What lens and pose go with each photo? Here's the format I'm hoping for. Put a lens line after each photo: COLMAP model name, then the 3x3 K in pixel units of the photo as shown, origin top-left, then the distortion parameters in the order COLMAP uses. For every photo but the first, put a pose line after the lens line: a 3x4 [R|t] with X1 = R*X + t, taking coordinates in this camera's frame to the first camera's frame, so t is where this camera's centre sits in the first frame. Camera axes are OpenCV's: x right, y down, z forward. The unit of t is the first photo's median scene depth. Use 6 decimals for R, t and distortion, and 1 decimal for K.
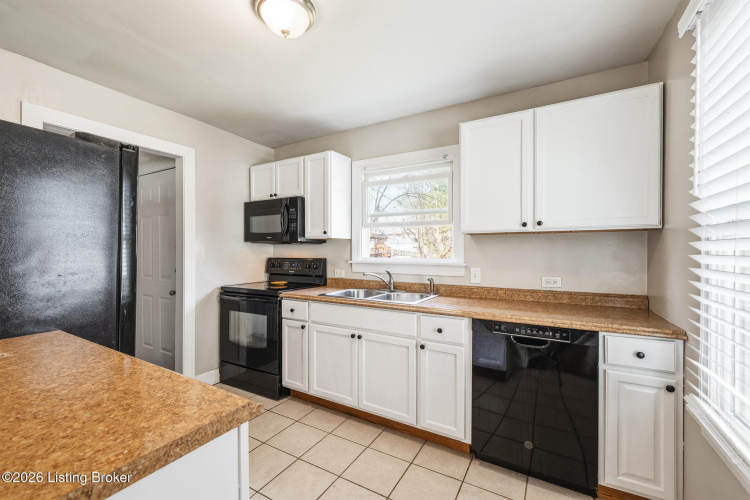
lens RADIAL K [[325.9, 0, 372.7], [0, 325.9, 247.0], [0, 0, 1]] dist [0.000895, 0.000067]
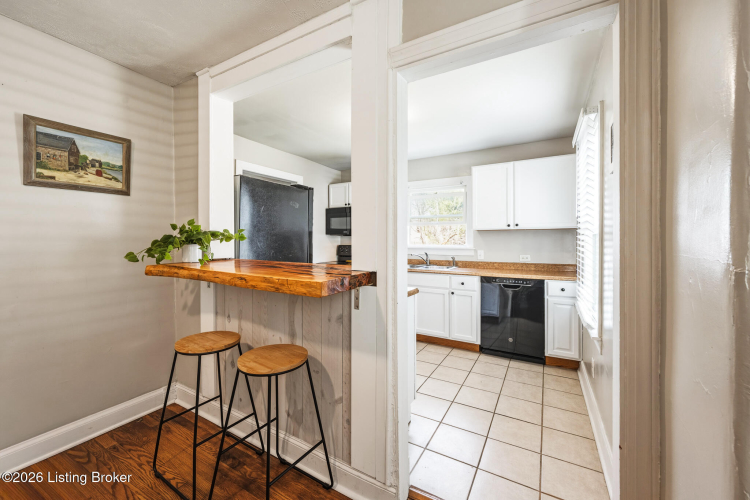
lens RADIAL K [[305.9, 0, 372.5], [0, 305.9, 235.6], [0, 0, 1]] dist [-0.000669, 0.000060]
pose [[0.999986, -0.001494, -0.005028, -0.251869], [0.001469, 0.999986, -0.005090, -0.004690], [0.005036, 0.005083, 0.999974, -0.624067]]
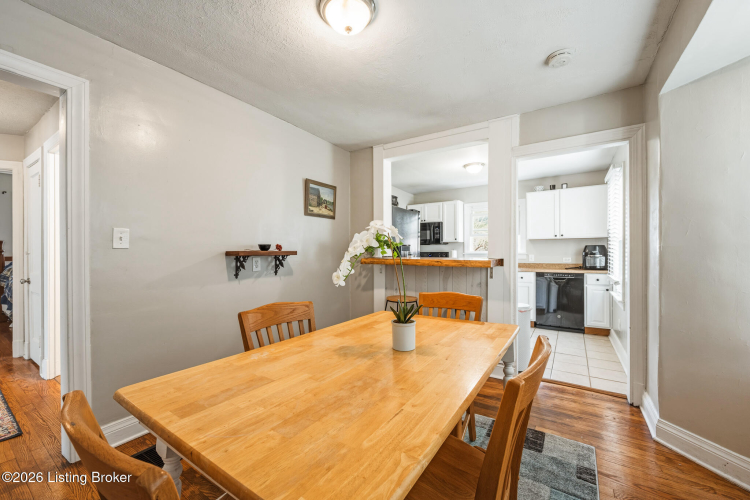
lens RADIAL K [[304.9, 0, 374.2], [0, 304.9, 247.4], [0, 0, 1]] dist [0.000846, 0.000774]
pose [[0.998009, -0.005214, -0.062852, -0.685570], [0.004817, 0.999967, -0.006467, 0.024727], [0.062884, 0.006152, 0.998002, -1.254697]]
